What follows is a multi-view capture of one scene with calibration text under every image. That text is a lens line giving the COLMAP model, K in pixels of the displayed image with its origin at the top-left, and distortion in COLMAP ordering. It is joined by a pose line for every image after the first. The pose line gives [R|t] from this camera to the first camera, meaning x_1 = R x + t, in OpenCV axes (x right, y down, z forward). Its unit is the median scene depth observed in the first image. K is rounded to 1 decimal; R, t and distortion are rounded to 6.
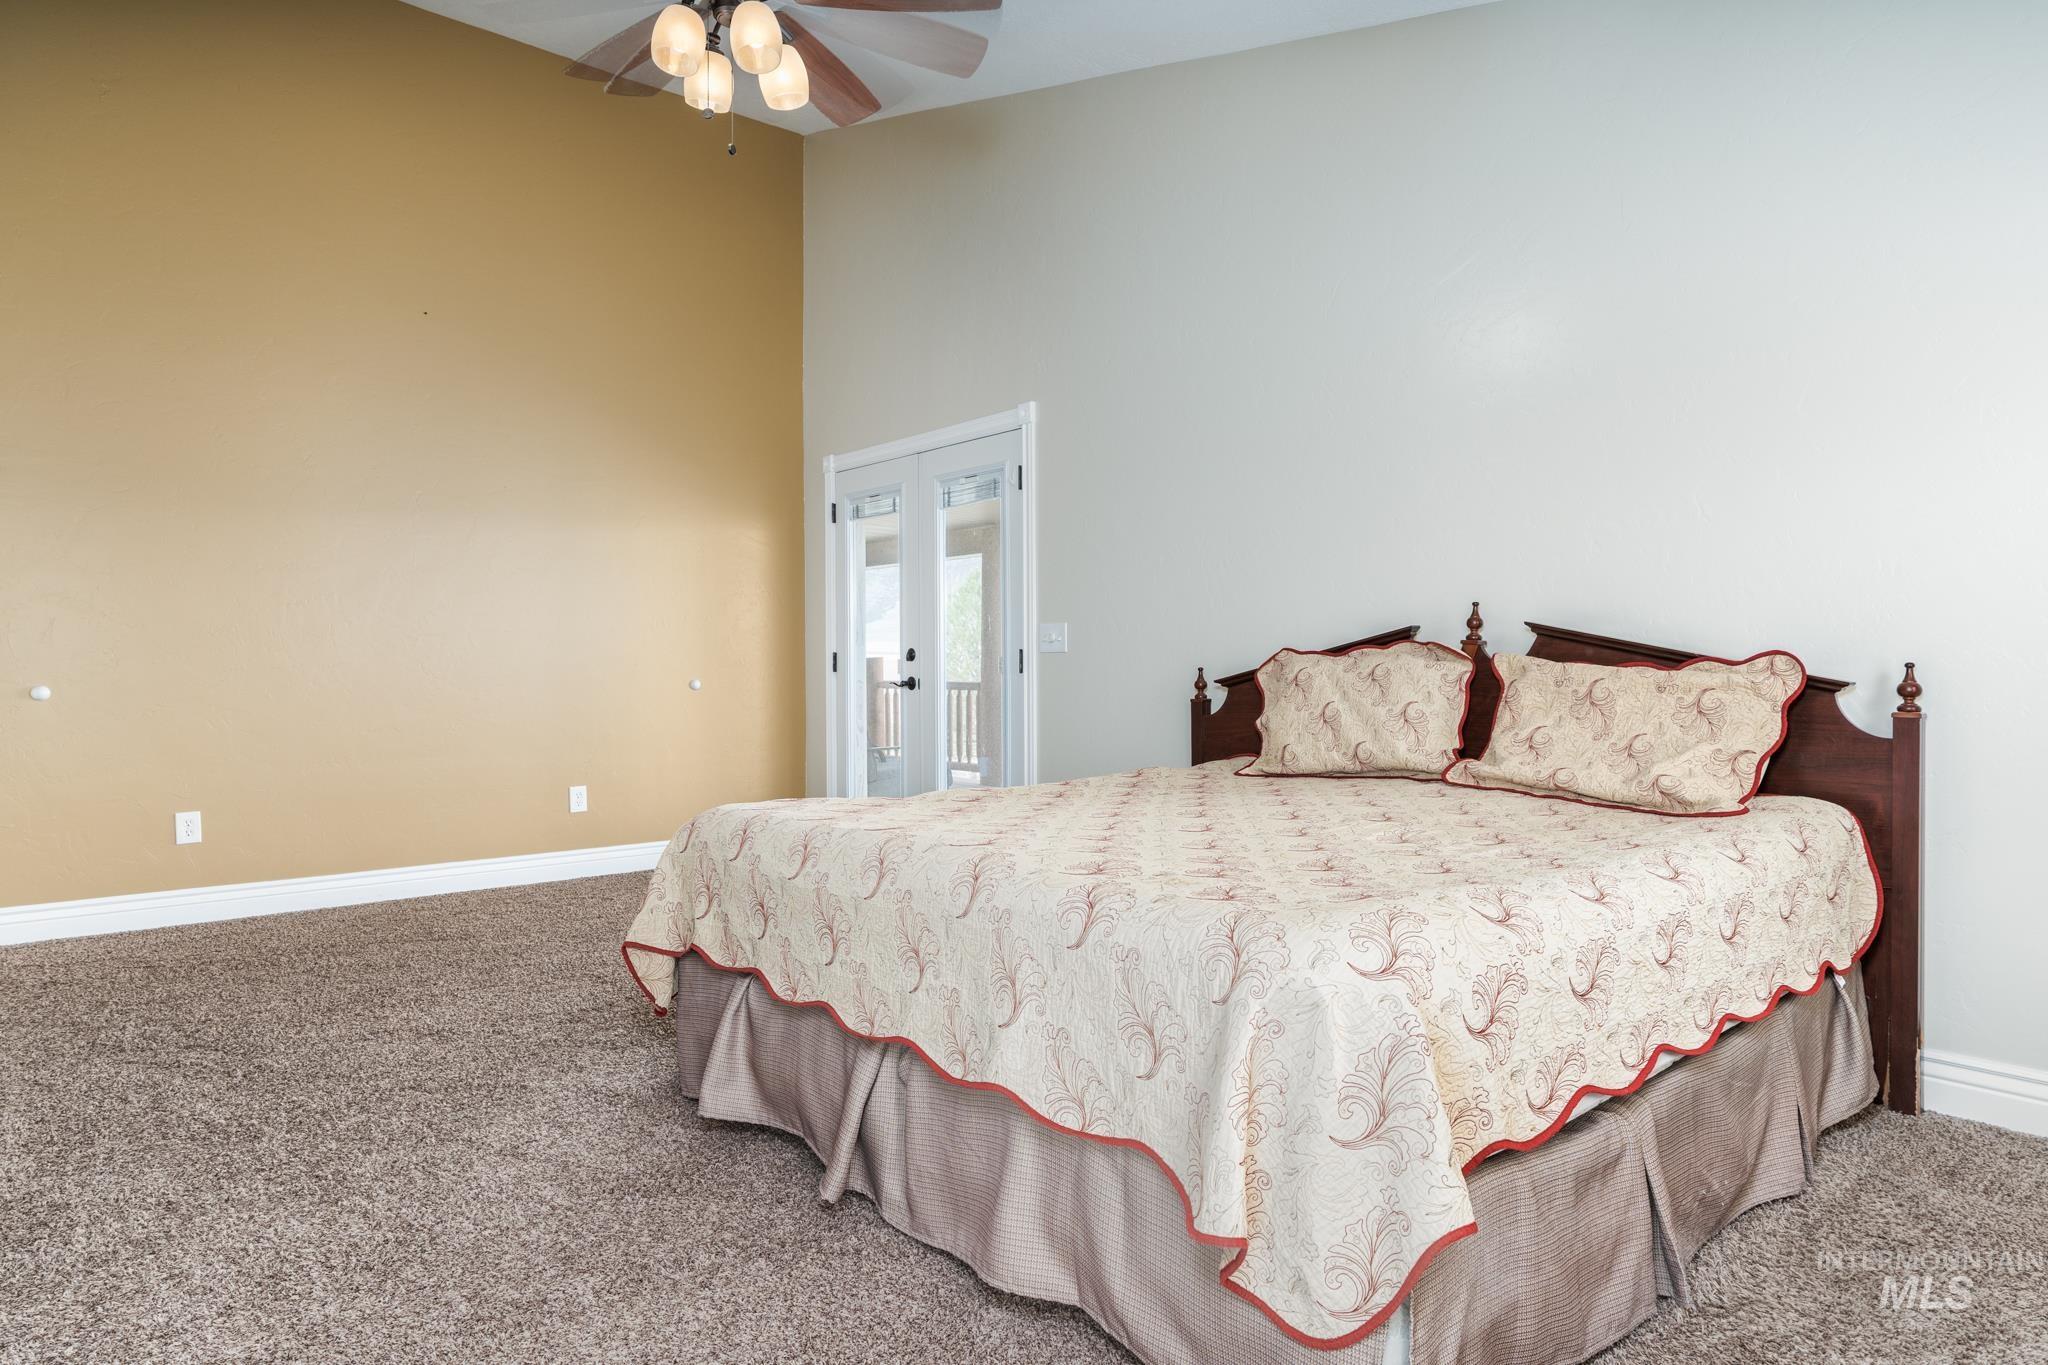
lens RADIAL K [[1177.4, 0, 1048.9], [0, 1177.4, 678.5], [0, 0, 1]] dist [0.002867, 0.000333]
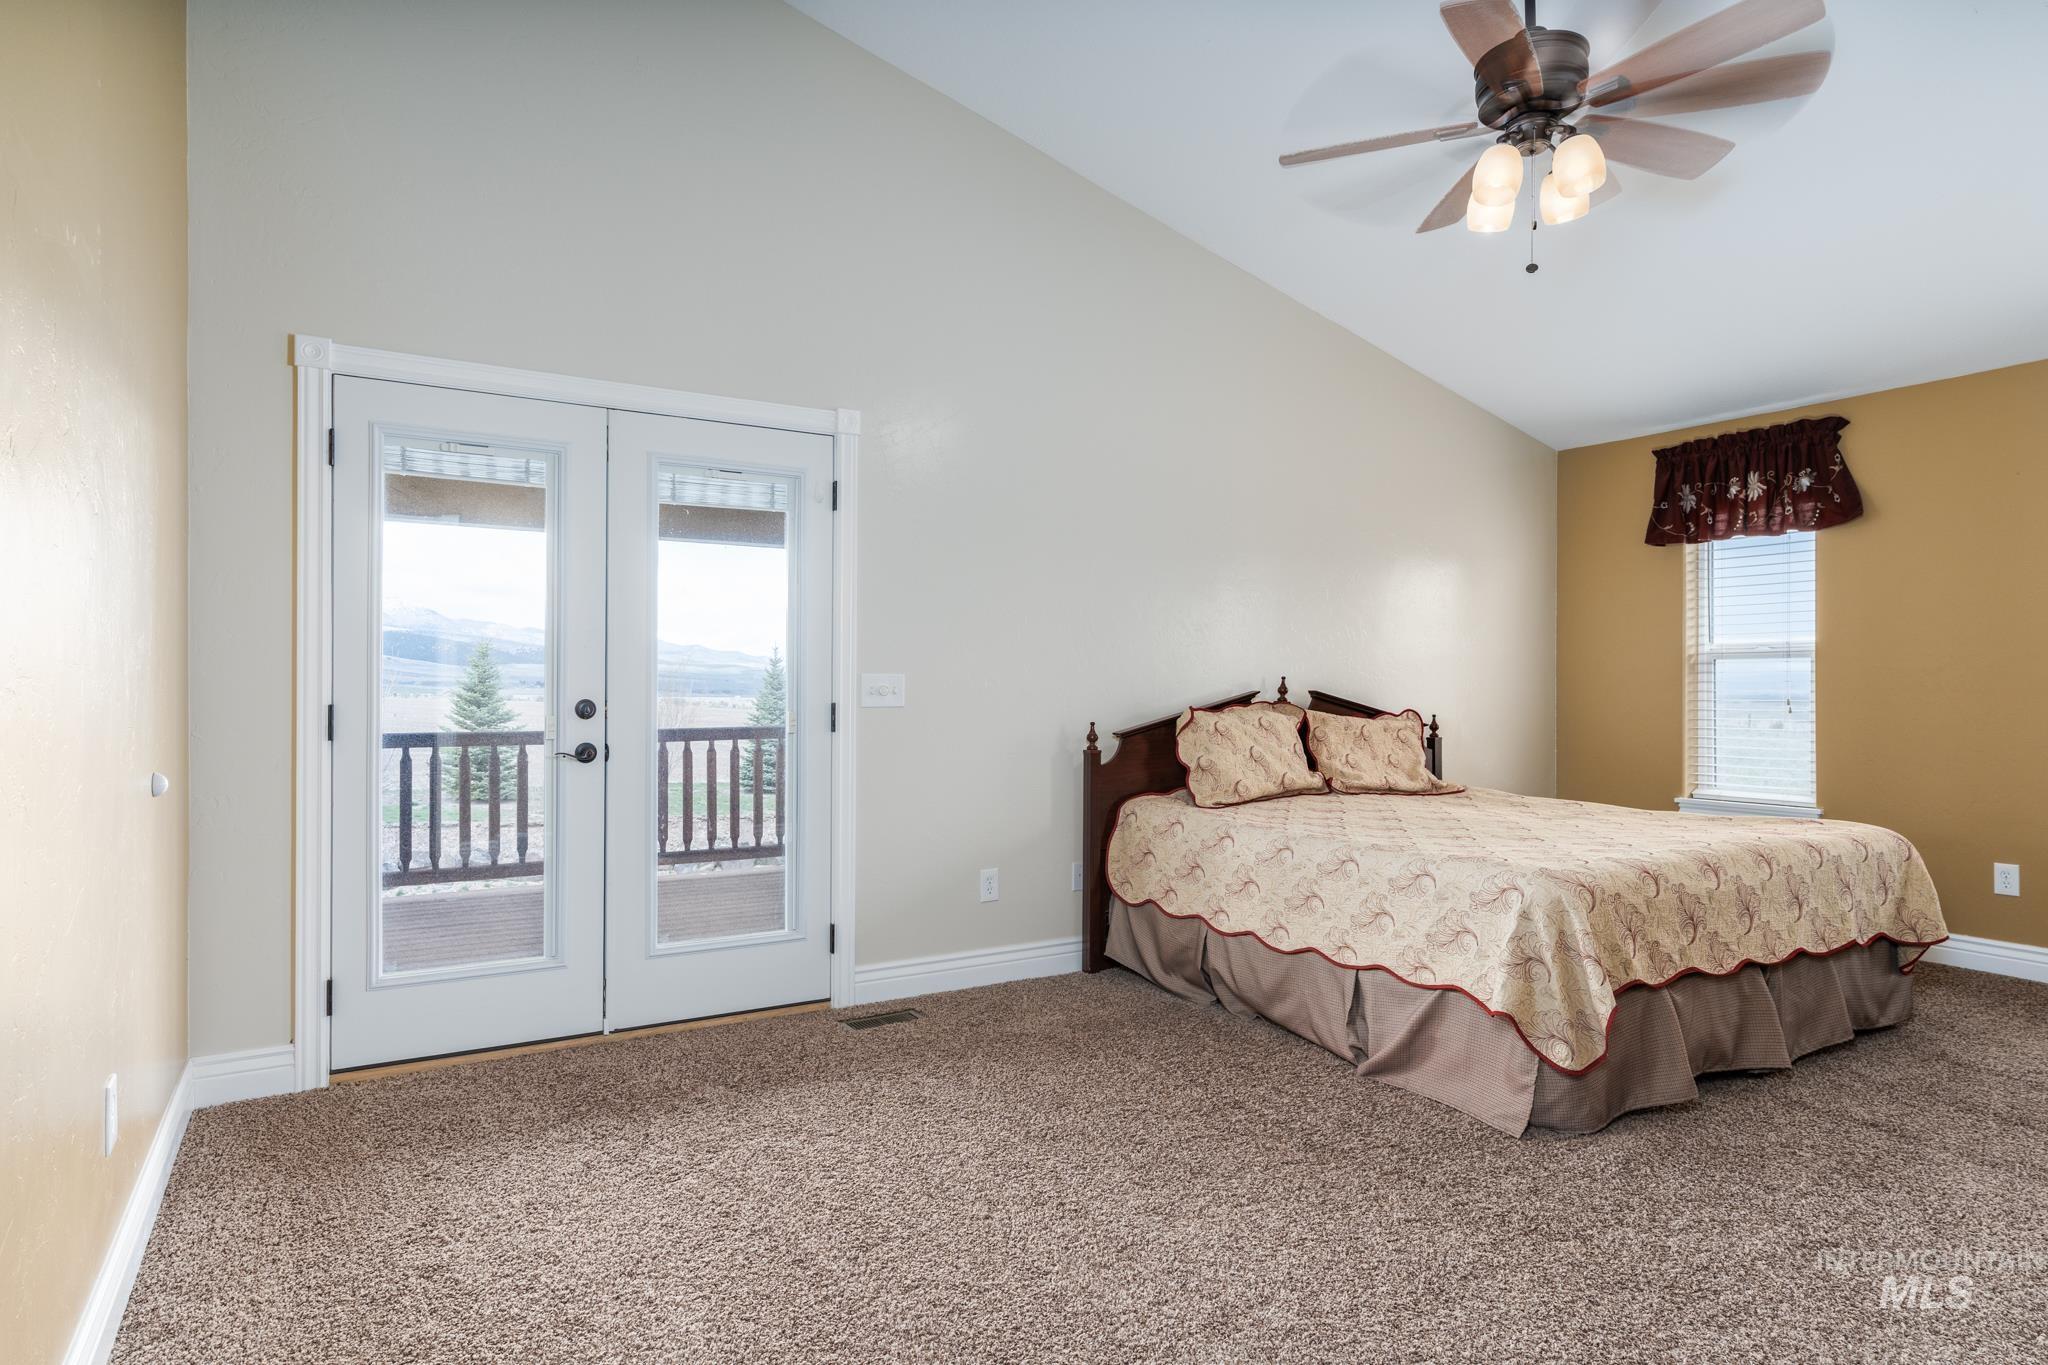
lens RADIAL K [[1177.4, 0, 1048.9], [0, 1177.4, 678.5], [0, 0, 1]] dist [0.002867, 0.000333]
pose [[0.160323, 0.003337, 0.987059, -1.003816], [0.001289, 0.999993, -0.003590, -0.047877], [-0.987064, 0.001848, 0.160317, 0.884031]]
